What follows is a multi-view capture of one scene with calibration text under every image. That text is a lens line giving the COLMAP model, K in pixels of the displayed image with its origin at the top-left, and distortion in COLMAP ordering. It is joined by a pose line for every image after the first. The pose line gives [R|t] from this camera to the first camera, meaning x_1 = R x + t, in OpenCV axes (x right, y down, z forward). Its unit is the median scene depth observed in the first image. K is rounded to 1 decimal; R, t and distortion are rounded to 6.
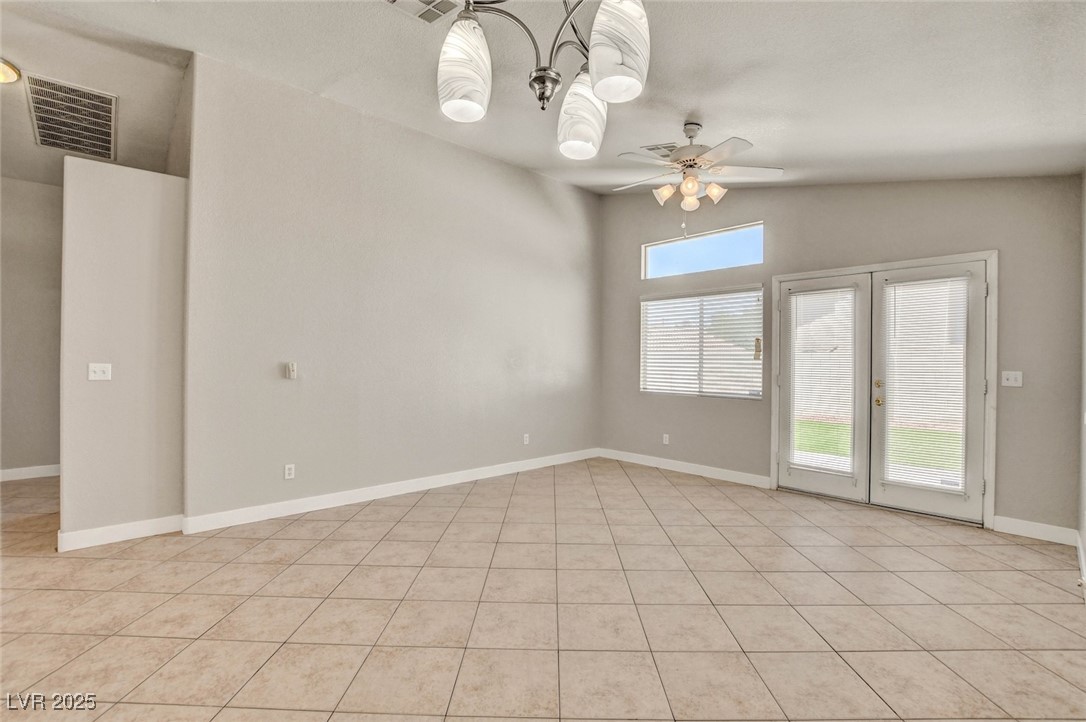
lens RADIAL K [[481.6, 0, 545.1], [0, 481.6, 361.9], [0, 0, 1]] dist [-0.032967, 0.004805]
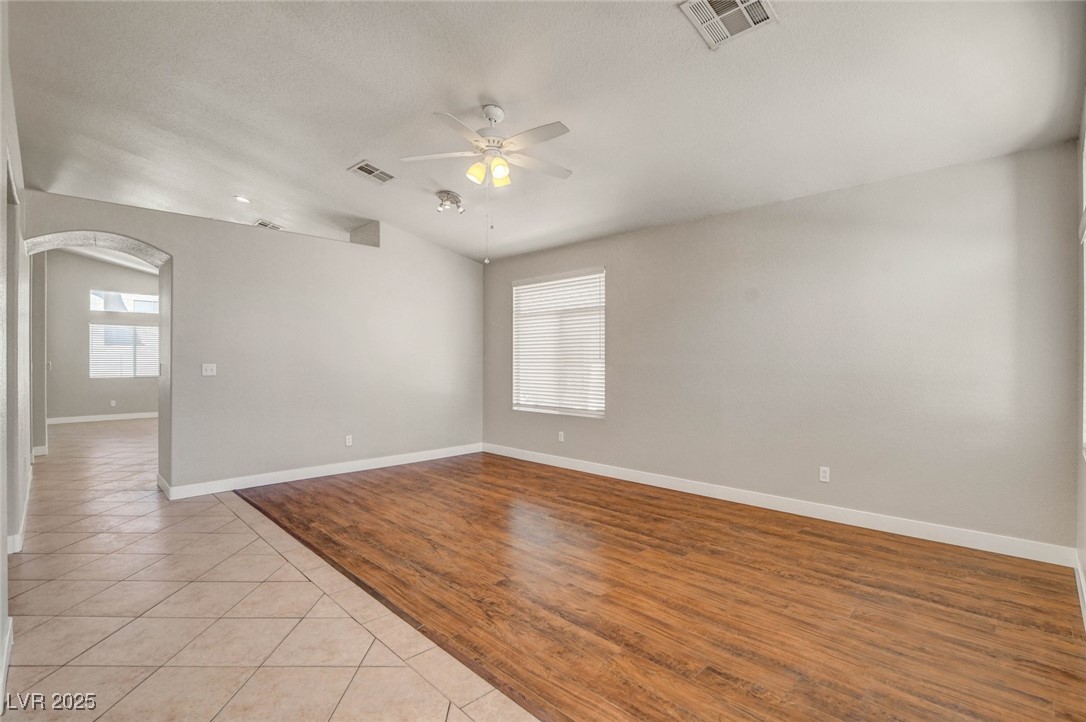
lens RADIAL K [[501.7, 0, 542.6], [0, 501.7, 361.3], [0, 0, 1]] dist [-0.028373, 0.000827]
pose [[-0.045944, -0.009820, 0.998896, -2.186757], [0.005678, 0.999933, 0.010091, -0.008198], [-0.998928, 0.006136, -0.045885, -0.669049]]
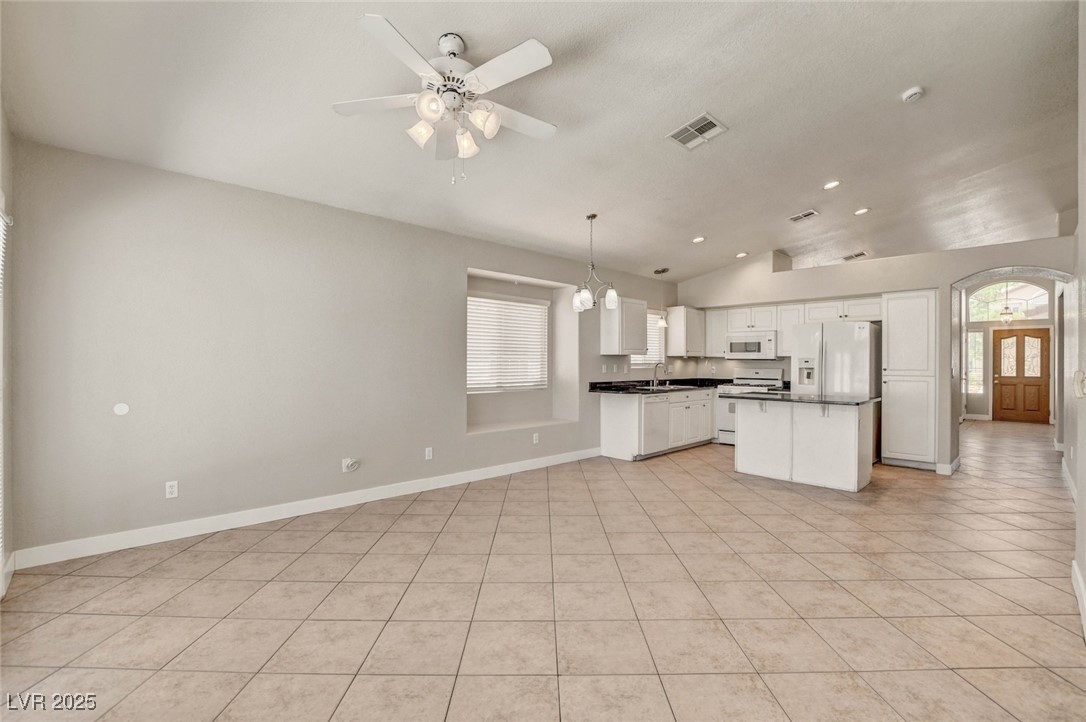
lens RADIAL K [[481.6, 0, 545.1], [0, 481.6, 361.9], [0, 0, 1]] dist [-0.032967, 0.004805]
pose [[-0.999624, -0.013157, -0.024068, 0.145767], [-0.013250, 0.999905, 0.003735, -0.003821], [0.024017, 0.004053, -0.999703, 1.430675]]
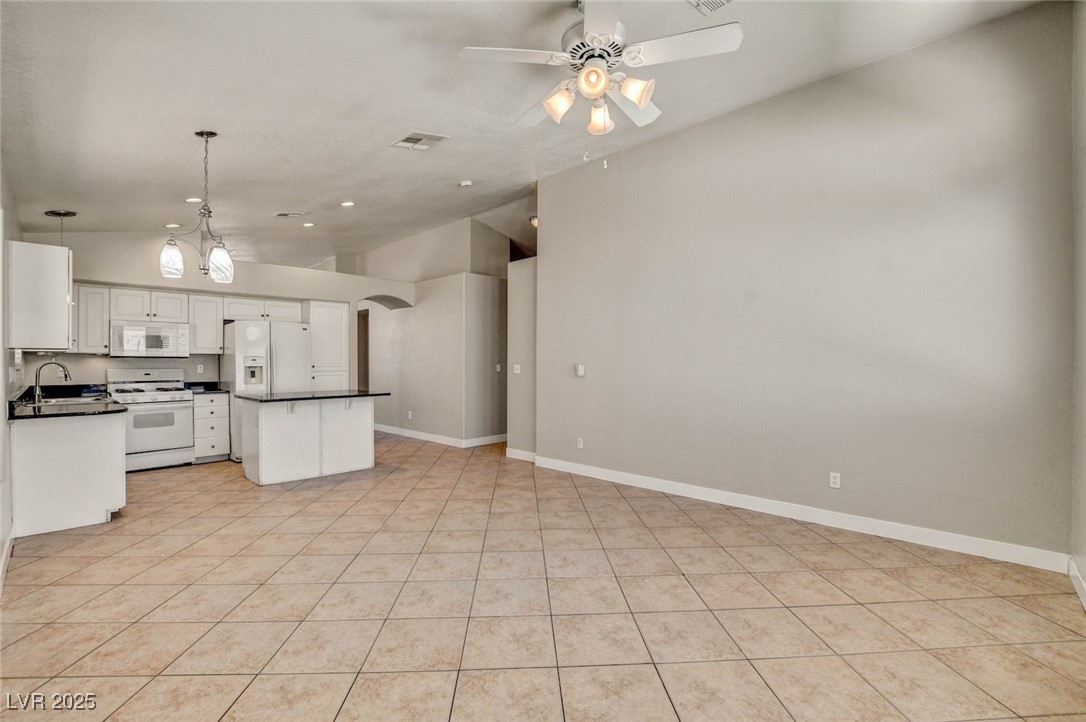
lens RADIAL K [[481.6, 0, 545.1], [0, 481.6, 361.9], [0, 0, 1]] dist [-0.032967, 0.004805]
pose [[0.065024, -0.006884, -0.997860, 0.776331], [-0.002137, 0.999973, -0.007037, 0.004138], [0.997881, 0.002590, 0.065008, 0.737893]]
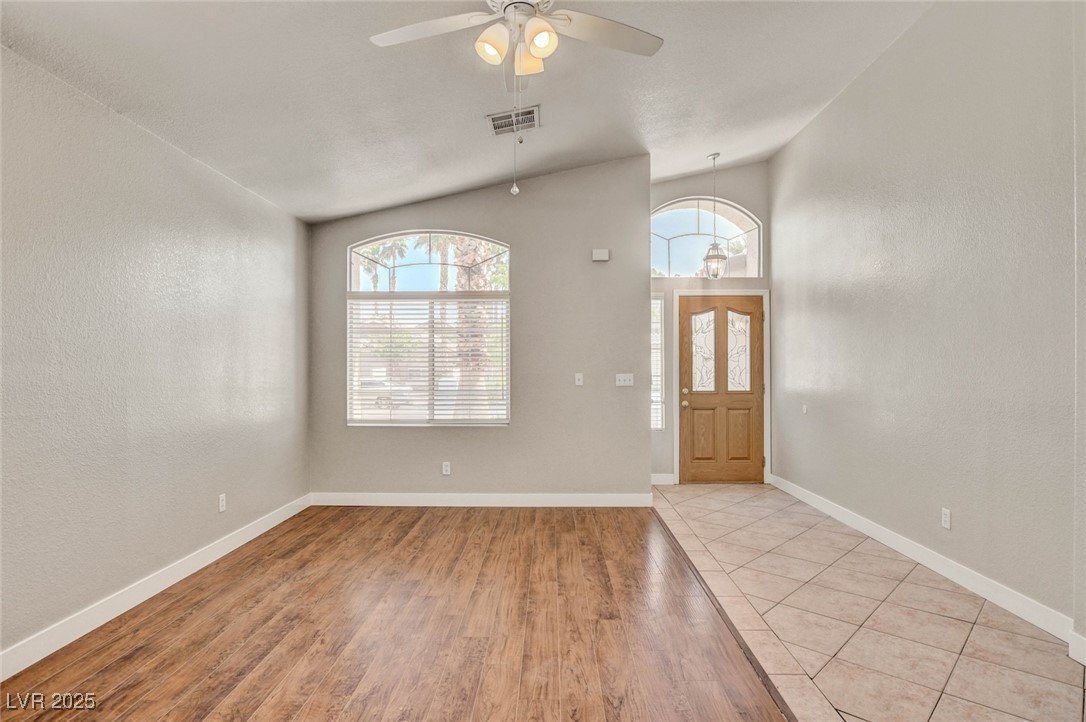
lens RADIAL K [[576.2, 0, 538.9], [0, 576.2, 364.2], [0, 0, 1]] dist [-0.019463, 0.000133]
pose [[-0.692816, -0.011750, -0.721019, -0.978110], [-0.009663, 0.999929, -0.007010, -0.006519], [0.721050, 0.002110, -0.692880, -0.233188]]
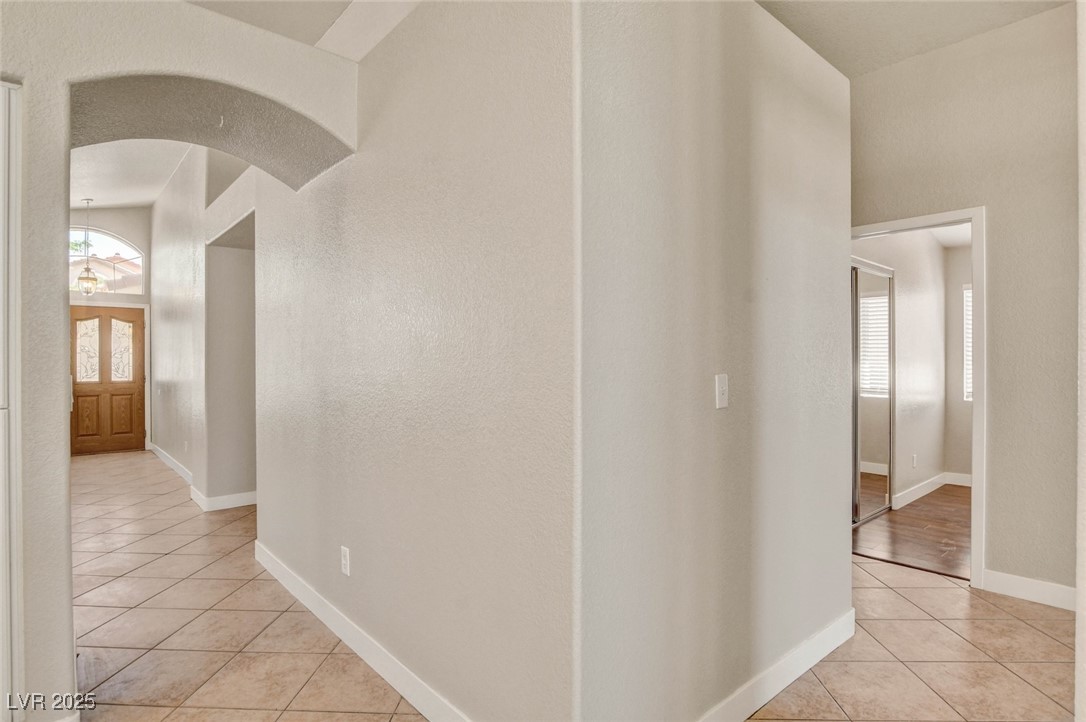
lens RADIAL K [[565.4, 0, 539.1], [0, 565.4, 362.6], [0, 0, 1]] dist [-0.018166, 0.000126]
pose [[-0.026002, -0.007771, -0.999632, -0.566772], [-0.003188, 0.999965, -0.007690, -0.004302], [0.999657, 0.002987, -0.026026, 0.549847]]
